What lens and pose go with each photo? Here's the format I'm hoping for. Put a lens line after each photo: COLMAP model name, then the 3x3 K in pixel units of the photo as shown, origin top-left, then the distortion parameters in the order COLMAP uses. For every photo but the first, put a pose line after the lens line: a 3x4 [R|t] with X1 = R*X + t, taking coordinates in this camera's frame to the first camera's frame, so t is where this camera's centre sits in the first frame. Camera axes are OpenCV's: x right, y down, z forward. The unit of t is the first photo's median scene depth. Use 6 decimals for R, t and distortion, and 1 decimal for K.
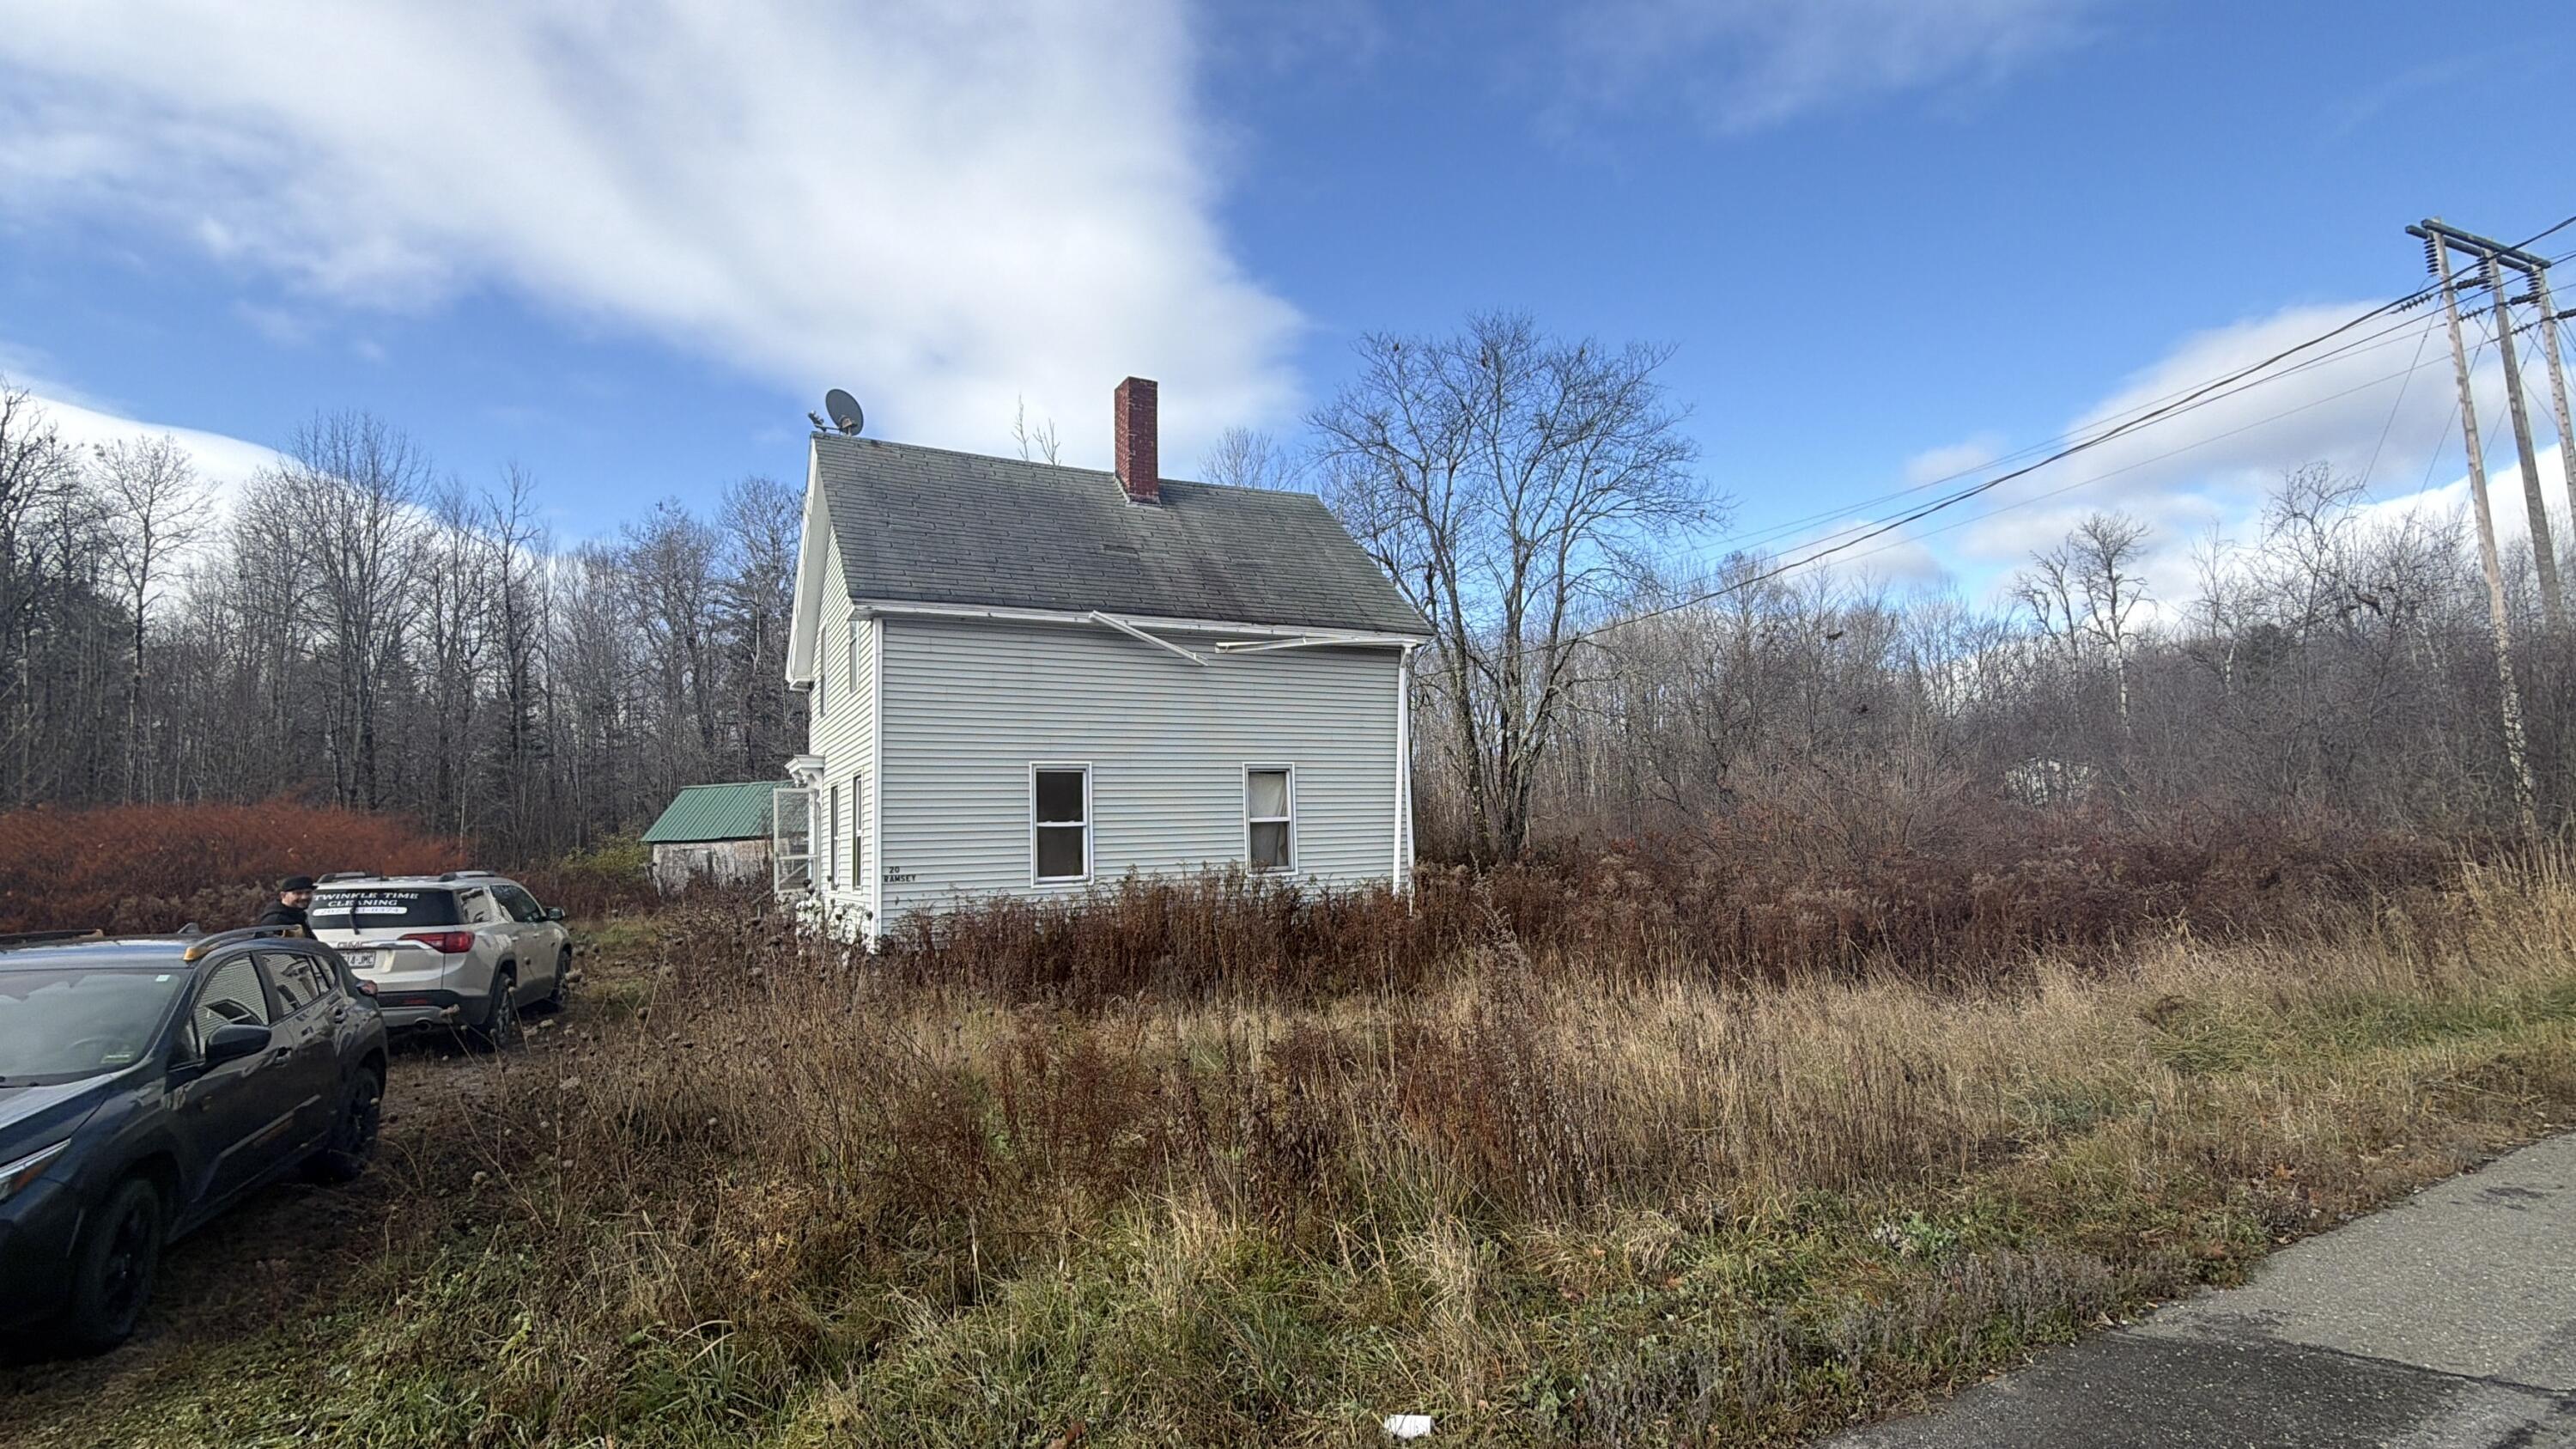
lens RADIAL K [[1107.9, 0, 1264.8], [0, 1107.9, 734.8], [0, 0, 1]] dist [-0.015656, -0.000285]
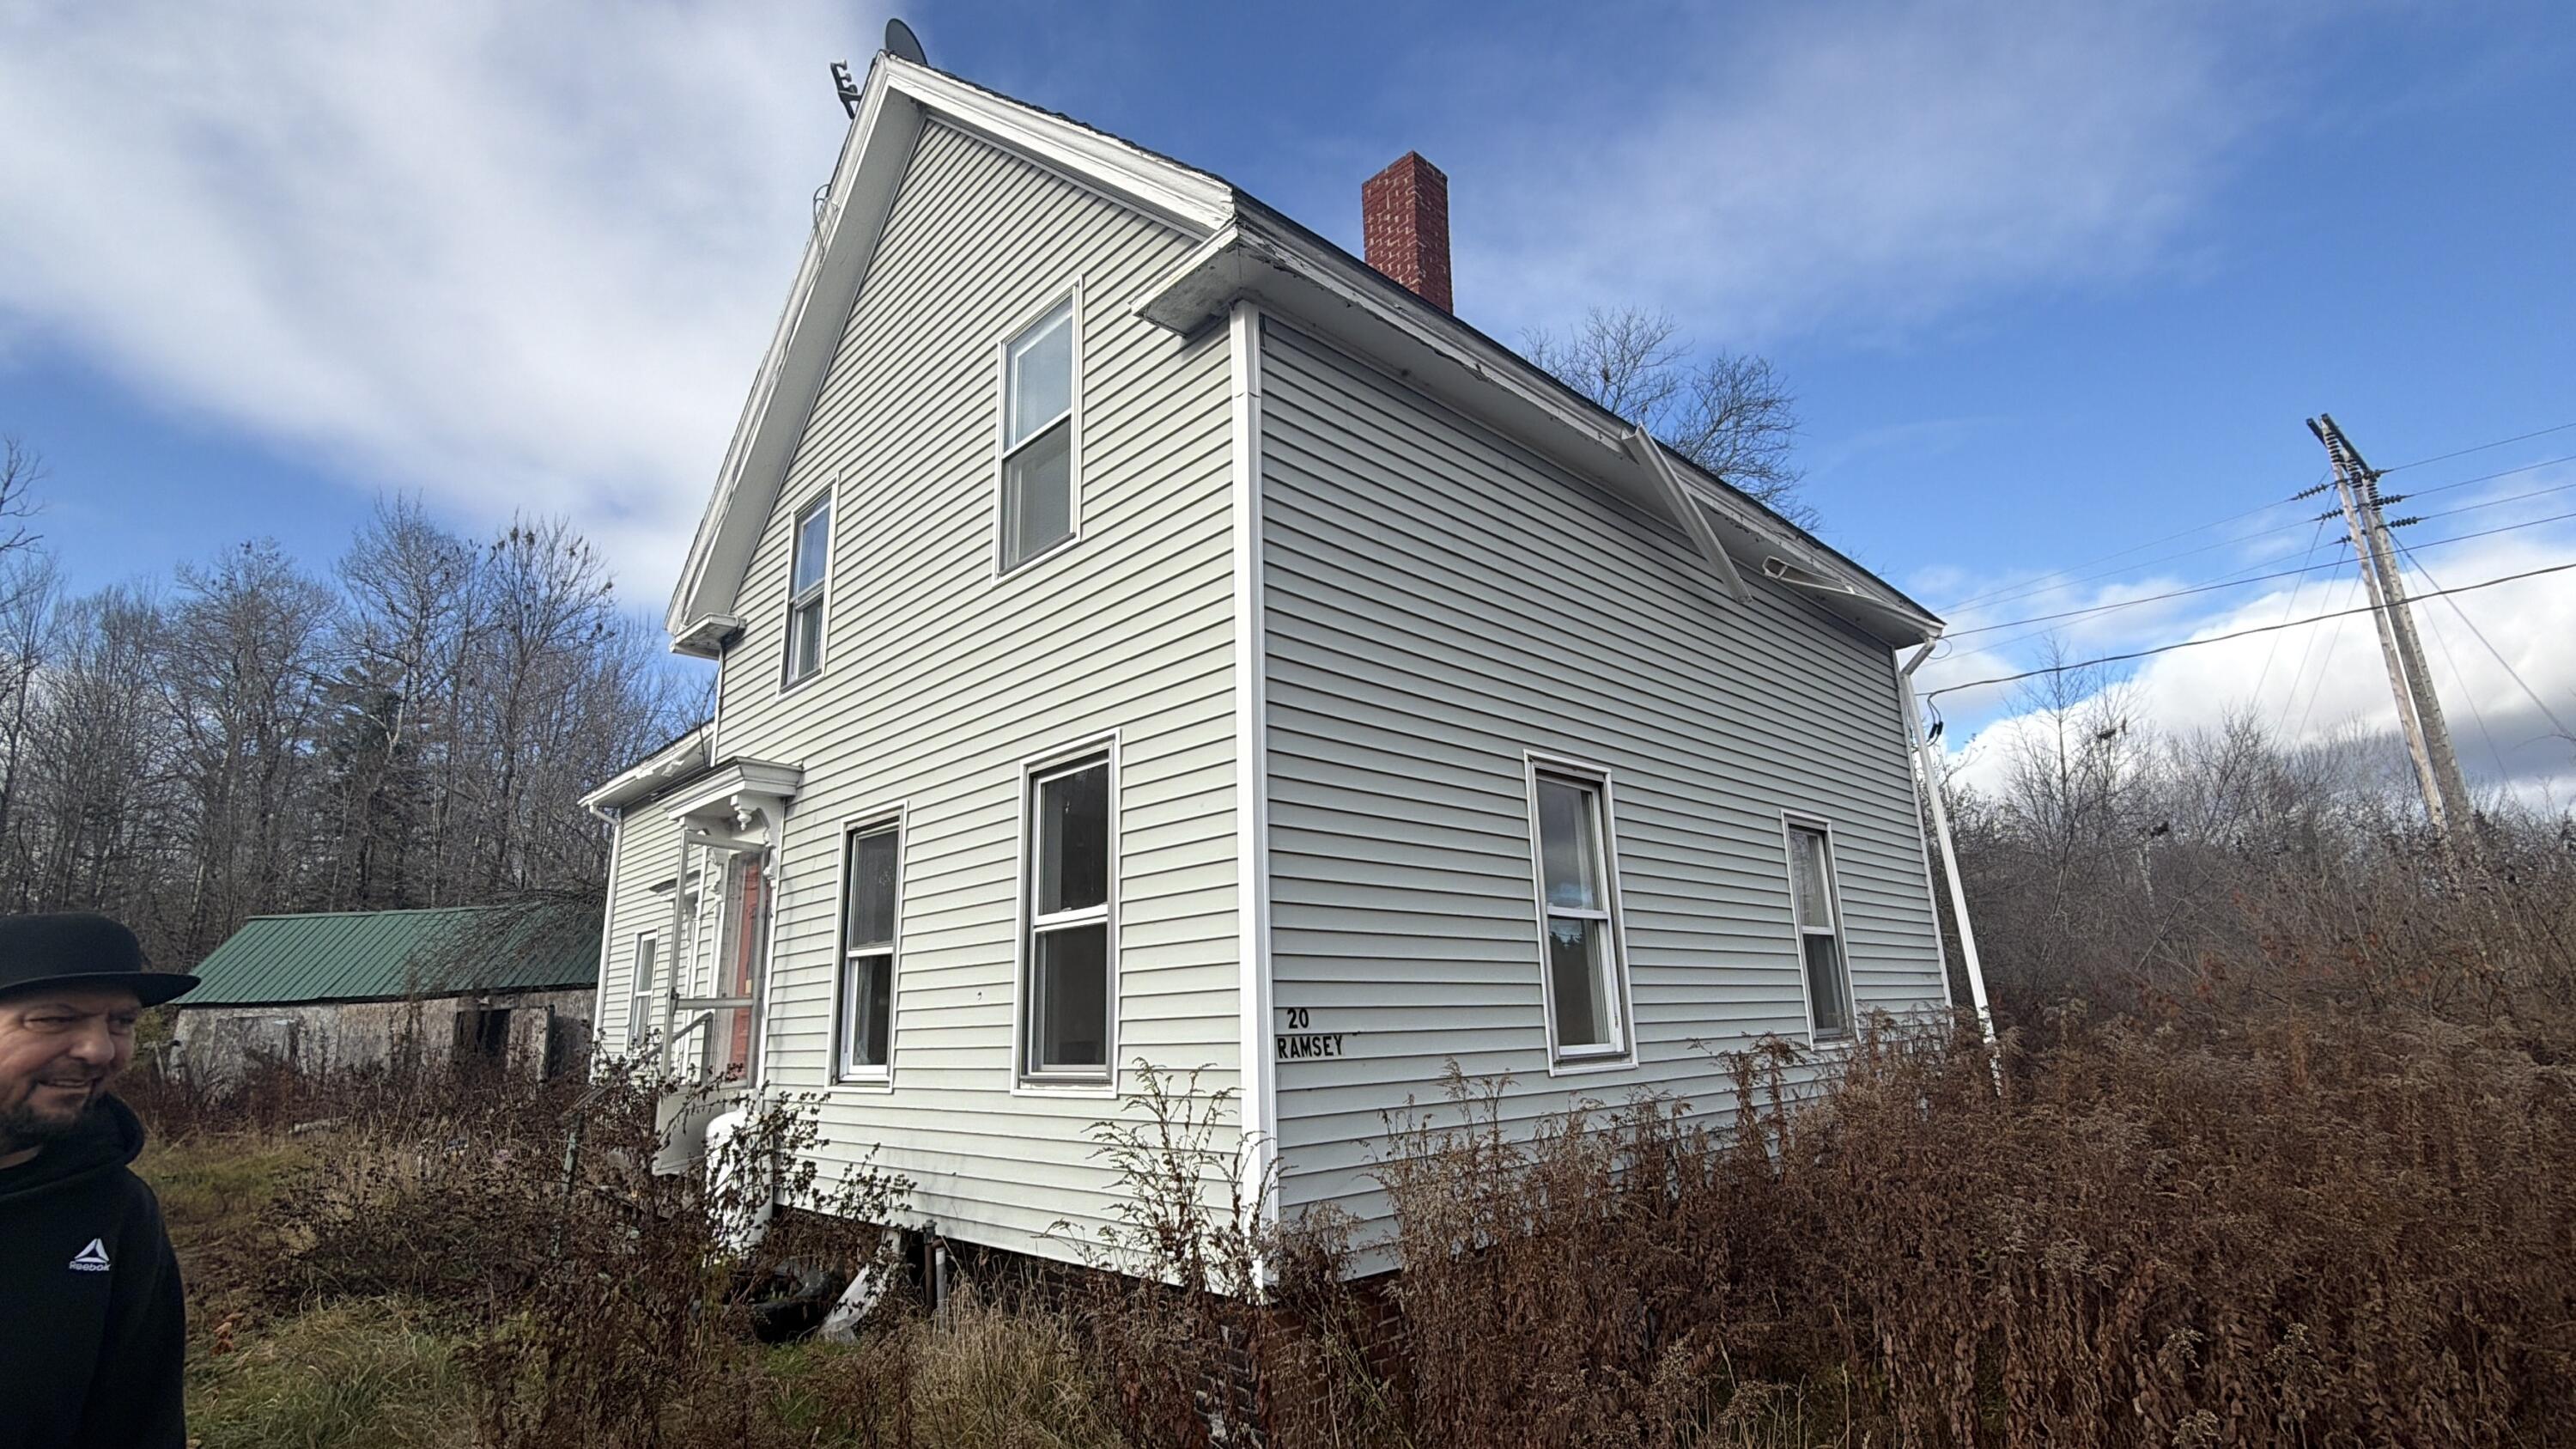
lens RADIAL K [[1194.4, 0, 1289.5], [0, 1194.4, 715.3], [0, 0, 1]] dist [0.000930, 0.000044]
pose [[0.969300, 0.071003, 0.235404, -0.321037], [-0.032222, 0.985823, -0.164667, 0.070081], [-0.243759, 0.152027, 0.957846, 0.493289]]
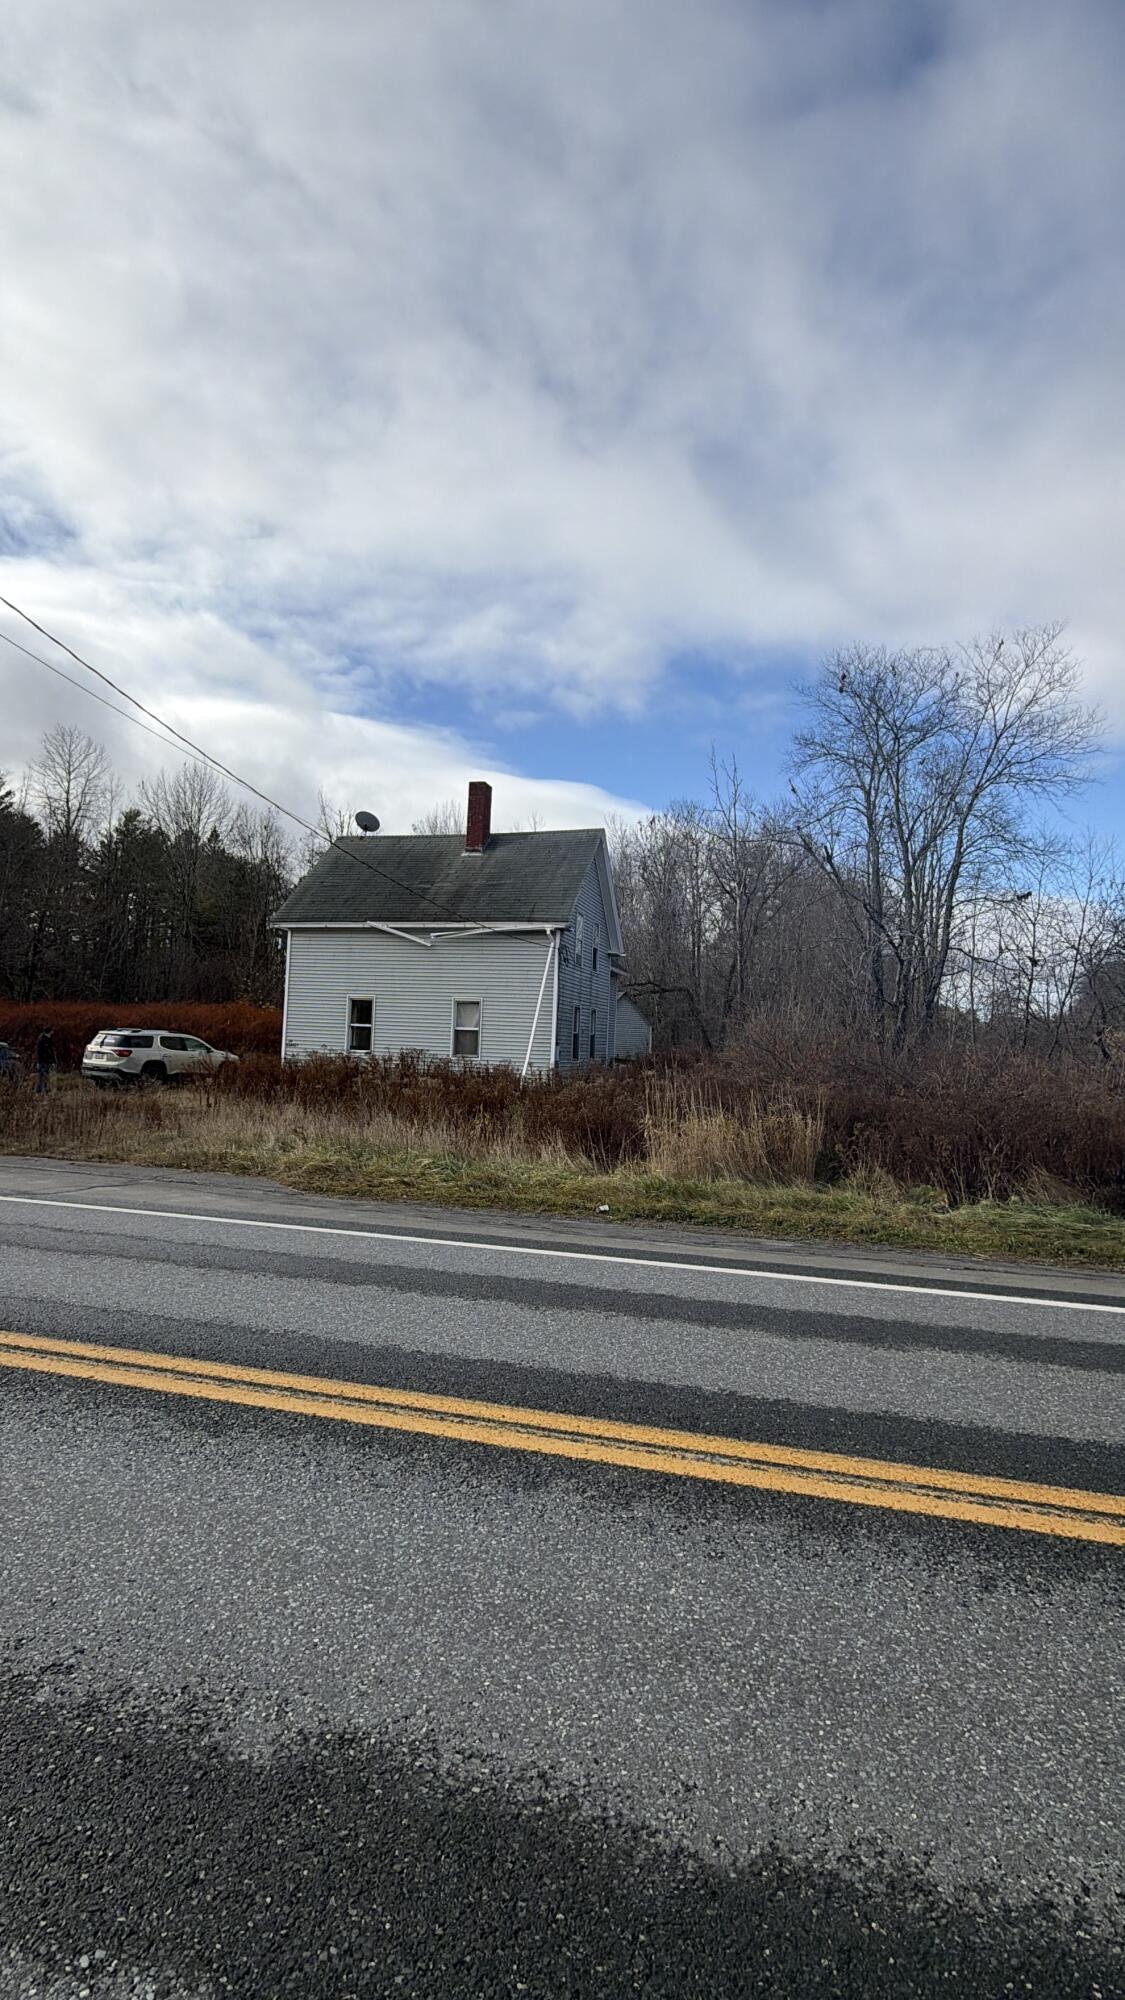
lens RADIAL K [[927.2, 0, 592.7], [0, 927.2, 1035.3], [0, 0, 1]] dist [0.000930, 0.000044]
pose [[0.734509, 0.053963, -0.676450, 1.088433], [0.002934, 0.996571, 0.082686, -0.035624], [0.678593, -0.062718, 0.731832, 0.019140]]
